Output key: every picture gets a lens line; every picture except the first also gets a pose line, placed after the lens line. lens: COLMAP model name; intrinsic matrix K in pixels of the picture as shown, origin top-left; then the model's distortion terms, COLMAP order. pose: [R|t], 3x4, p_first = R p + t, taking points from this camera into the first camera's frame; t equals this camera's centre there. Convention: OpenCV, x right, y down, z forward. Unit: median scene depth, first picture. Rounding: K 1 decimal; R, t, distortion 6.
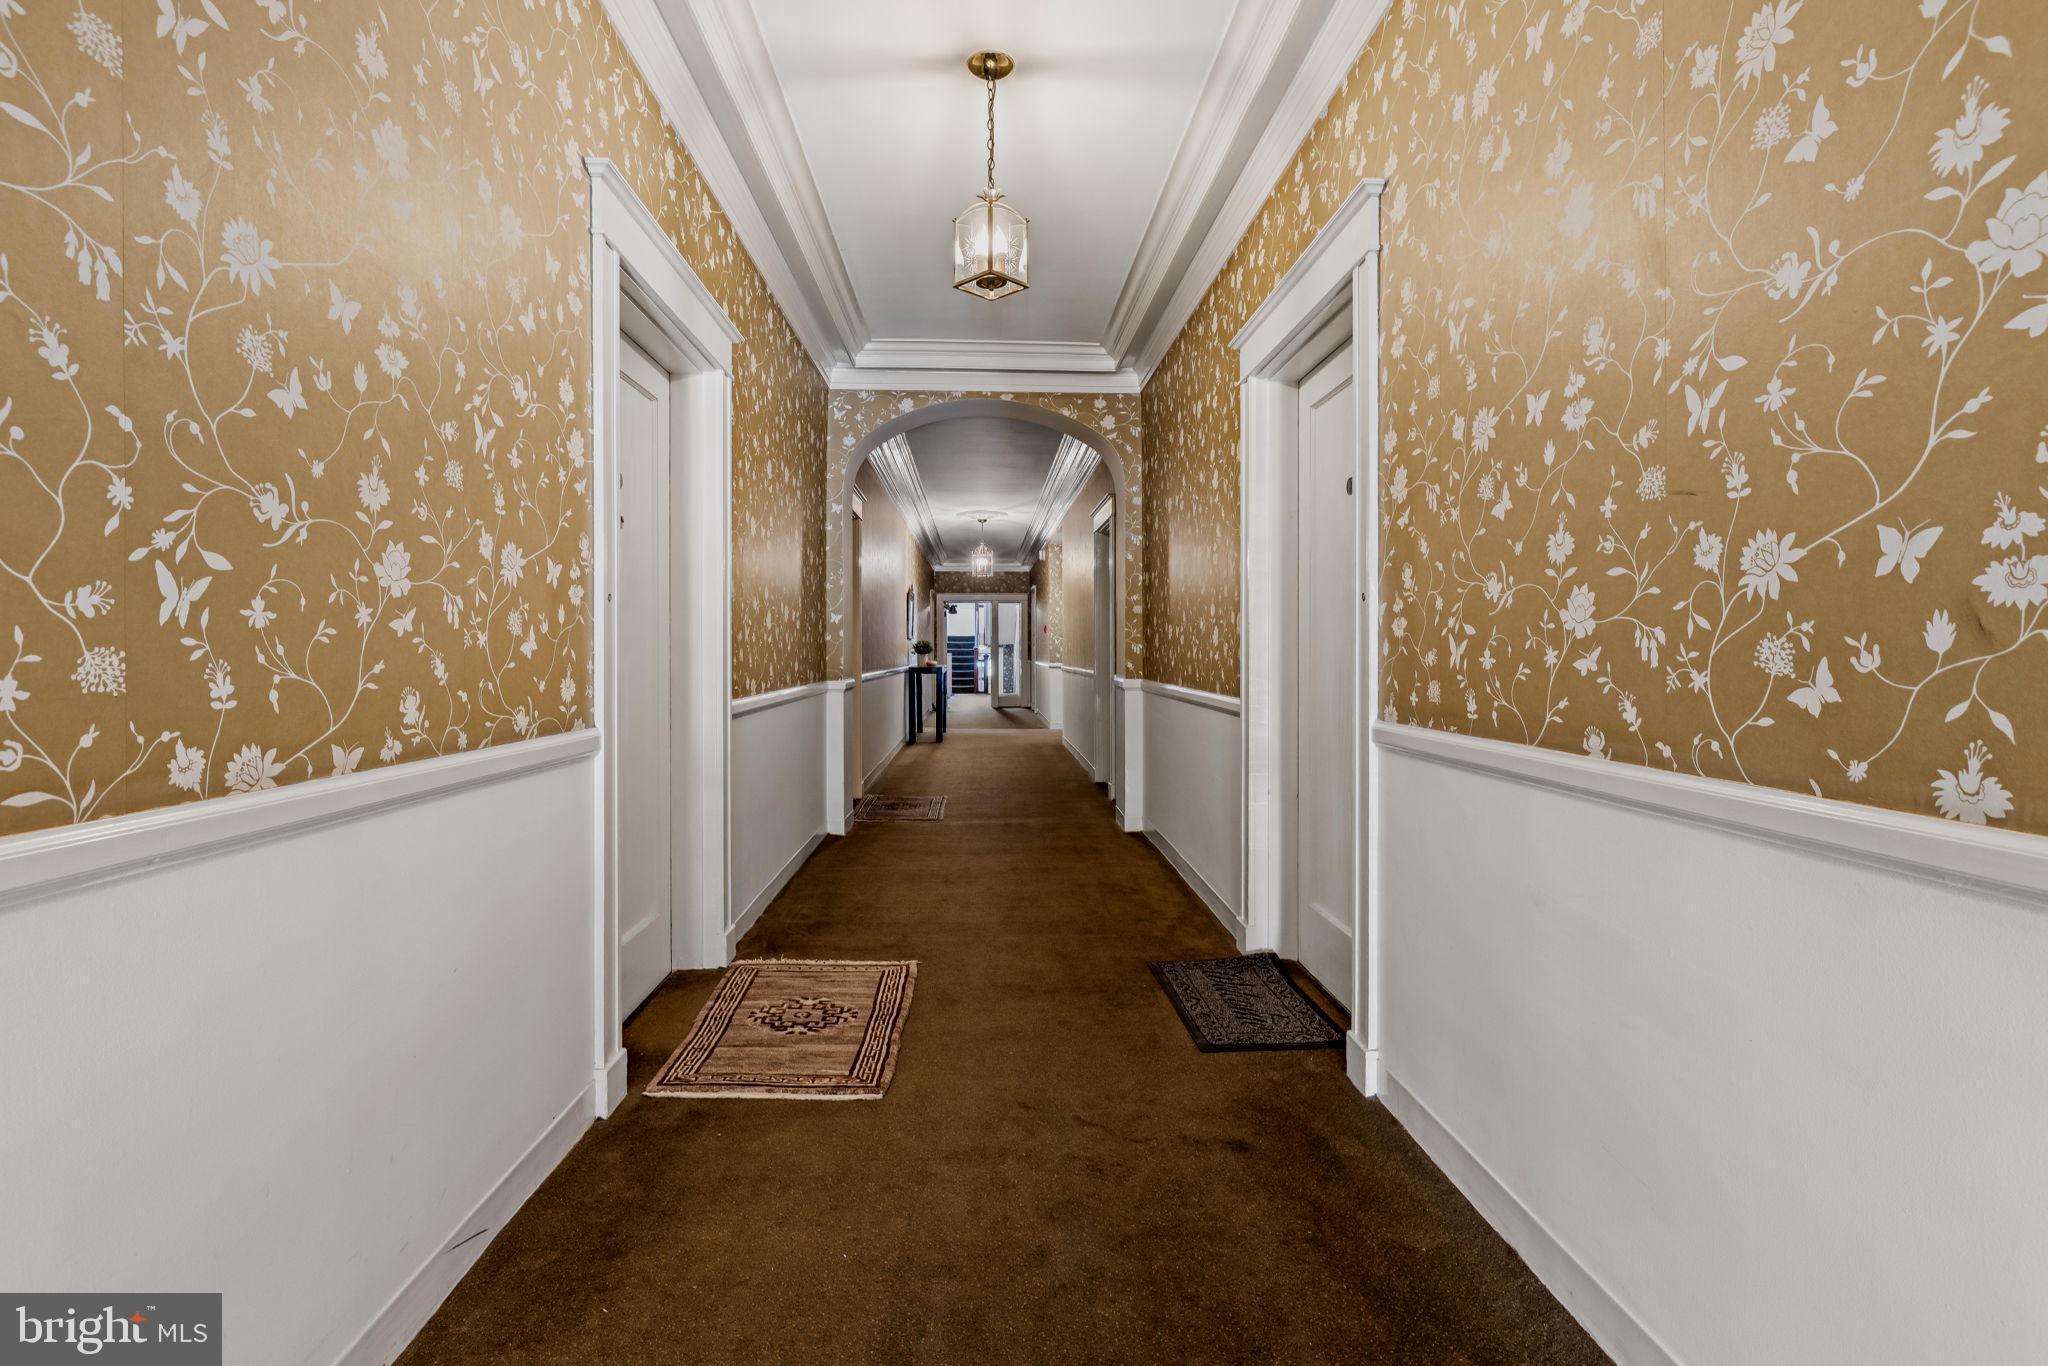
lens RADIAL K [[967.8, 0, 1019.0], [0, 967.8, 673.0], [0, 0, 1]] dist [0.000482, -0.000597]
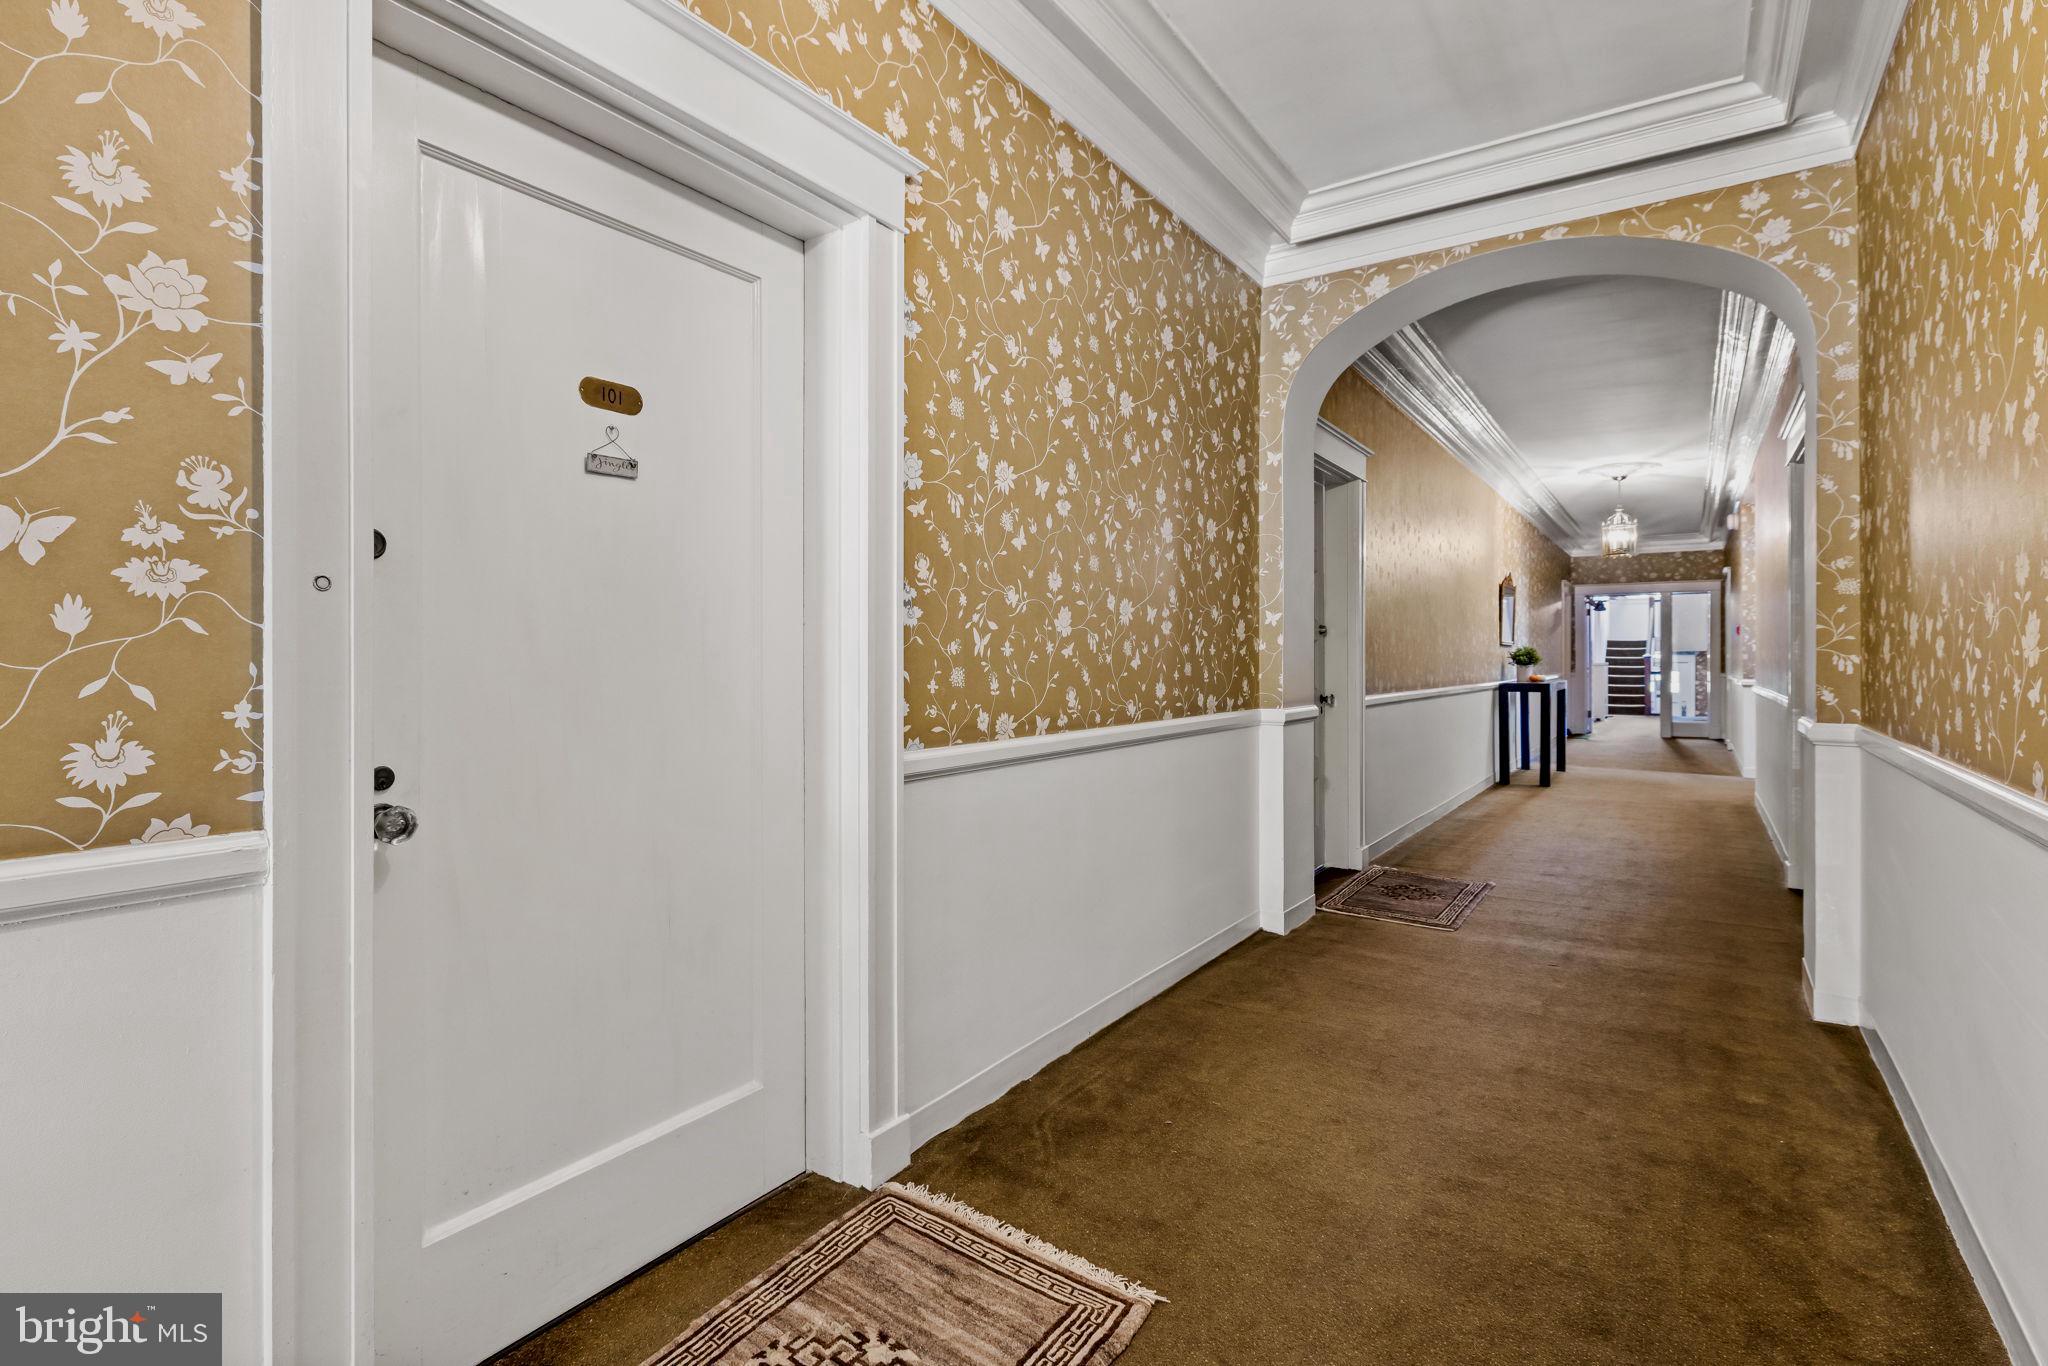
lens RADIAL K [[967.8, 0, 1026.5], [0, 967.8, 665.1], [0, 0, 1]] dist [0.000482, -0.000597]
pose [[0.797902, 0.005038, -0.602766, 0.086447], [-0.014075, 0.999848, -0.010275, -0.013700], [0.602623, 0.016682, 0.797852, 0.343254]]
